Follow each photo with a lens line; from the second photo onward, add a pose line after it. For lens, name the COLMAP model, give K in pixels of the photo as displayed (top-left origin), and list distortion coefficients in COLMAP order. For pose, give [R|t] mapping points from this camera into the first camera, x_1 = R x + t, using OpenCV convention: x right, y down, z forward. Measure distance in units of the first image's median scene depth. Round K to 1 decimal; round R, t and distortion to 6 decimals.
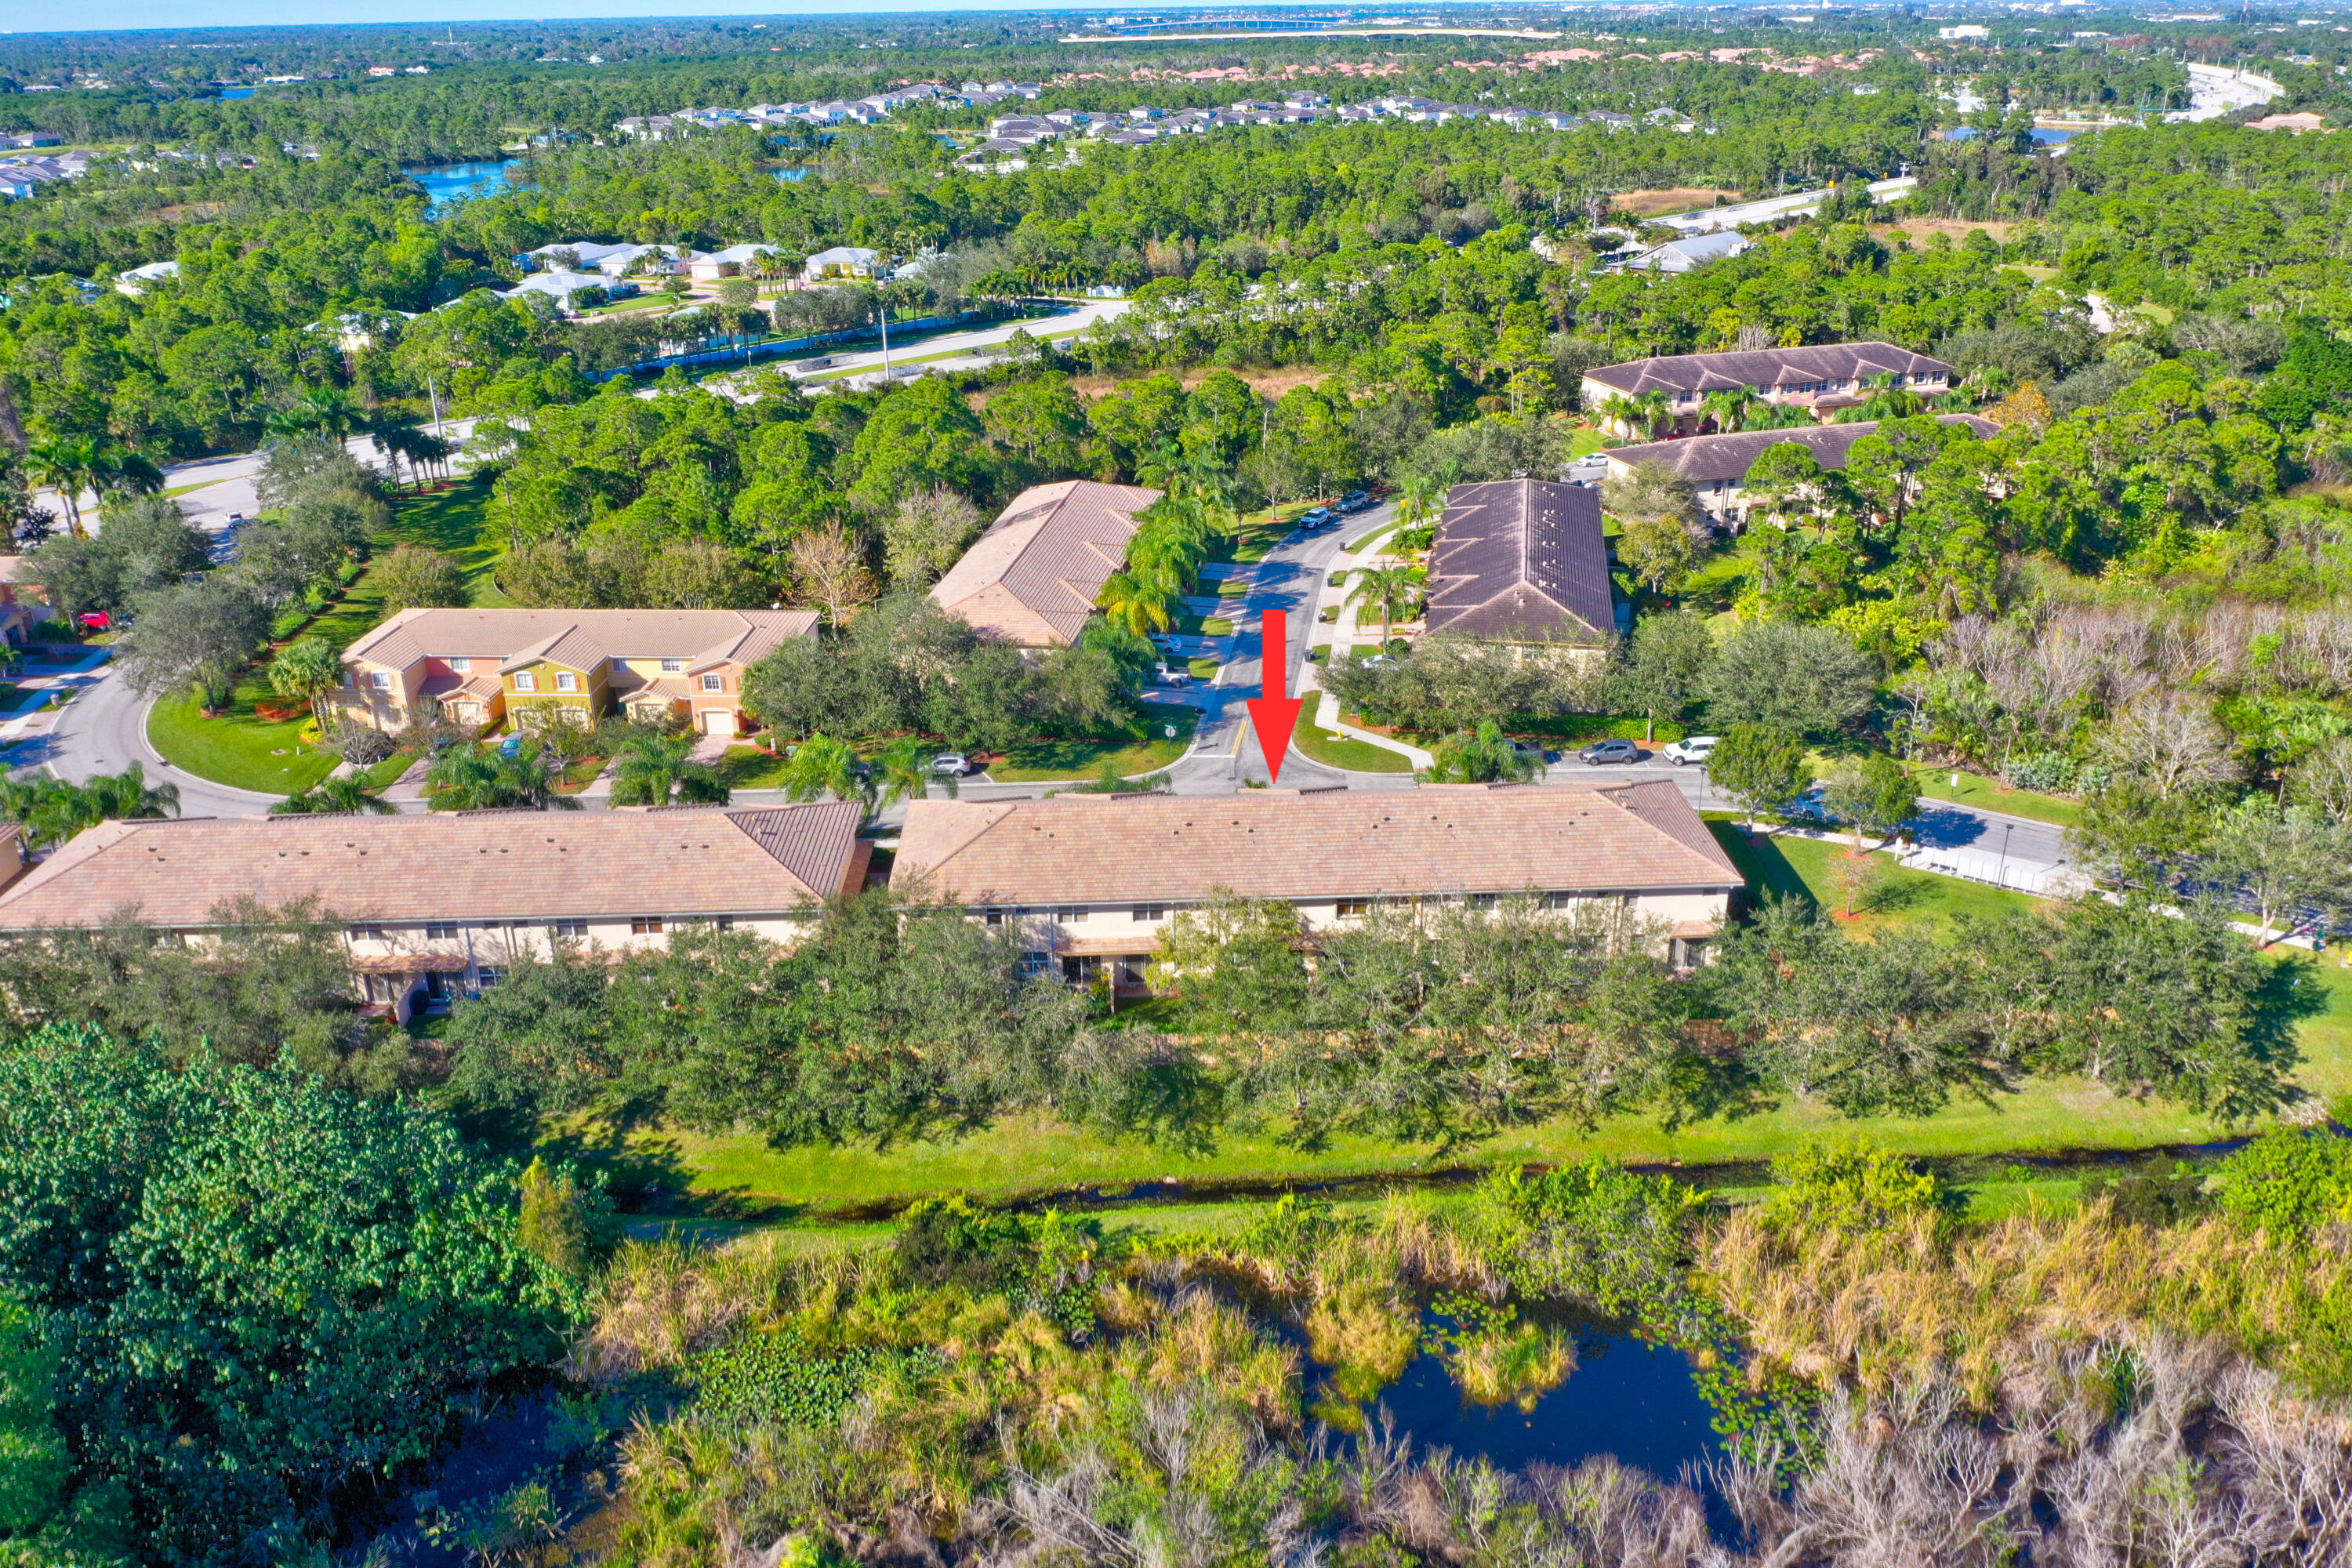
lens RADIAL K [[1814.4, 0, 1172.3], [0, 1814.4, 731.0], [0, 0, 1]] dist [-0.000291, 0.000157]
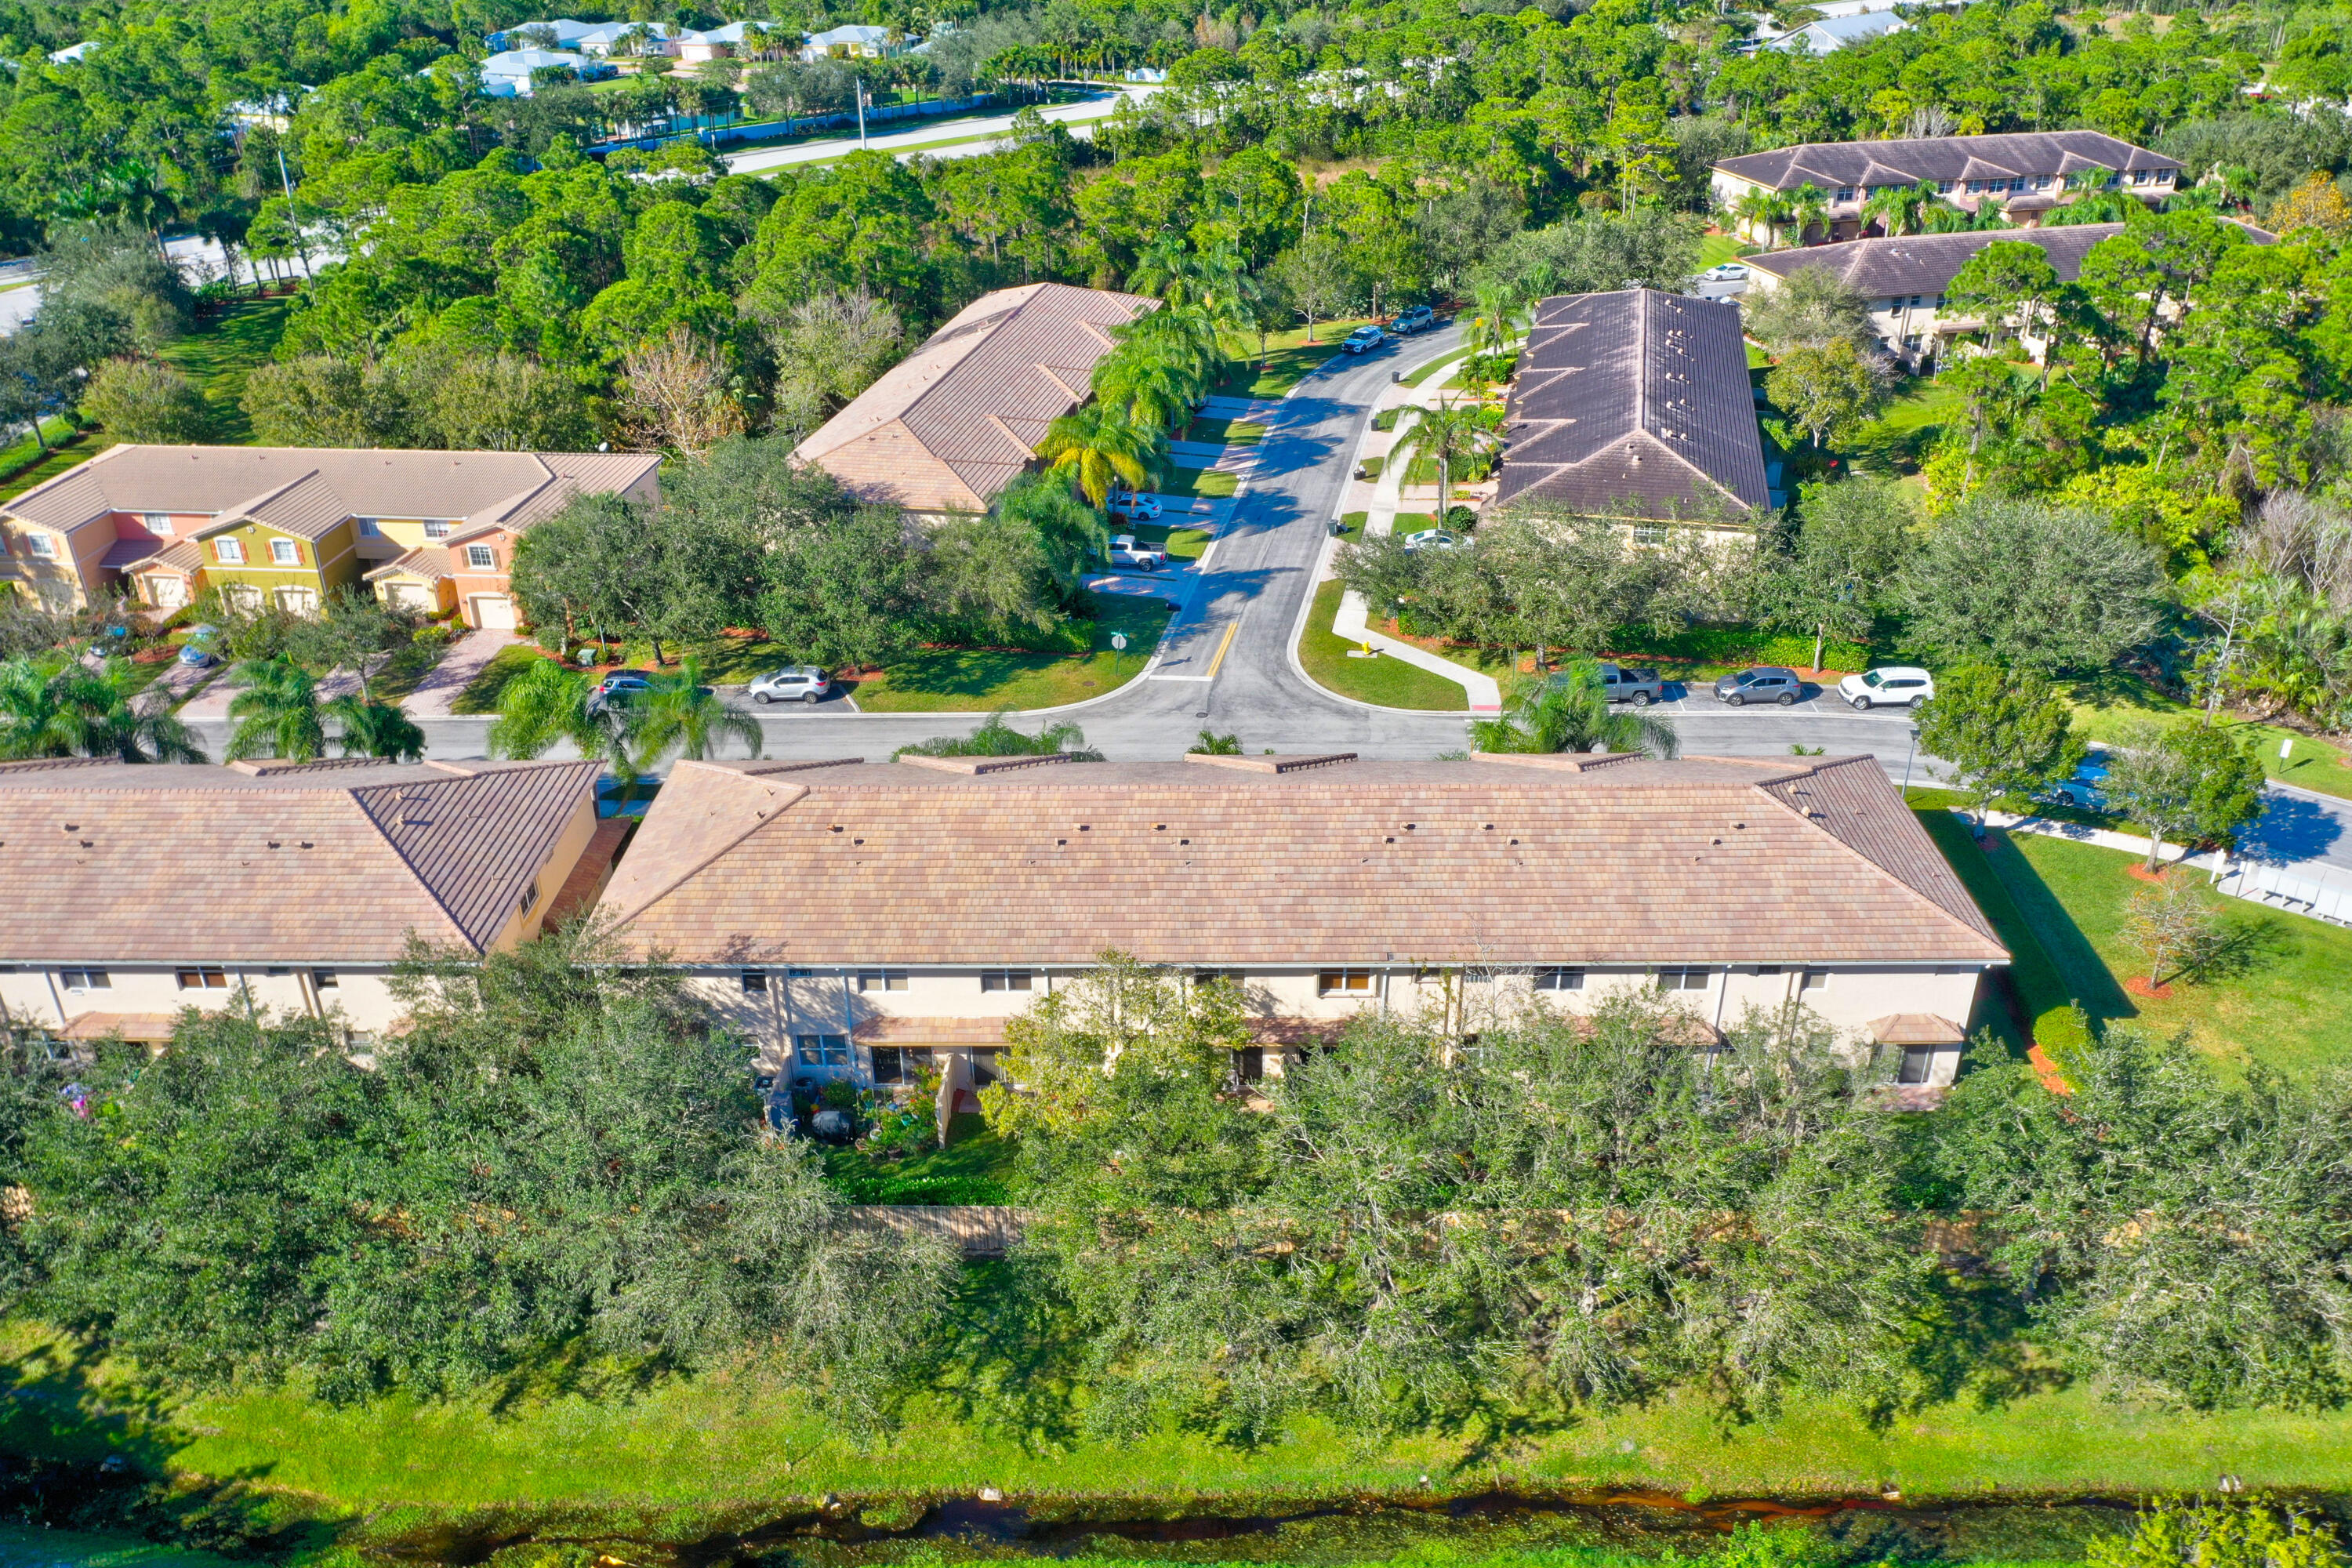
lens RADIAL K [[1844.9, 0, 1177.2], [0, 1844.9, 743.7], [0, 0, 1]] dist [-0.015651, -0.012988]
pose [[0.999048, 0.022844, -0.037156, 0.039833], [-0.019263, 0.995384, 0.094023, -0.022691], [0.039133, -0.093218, 0.994876, 0.245564]]
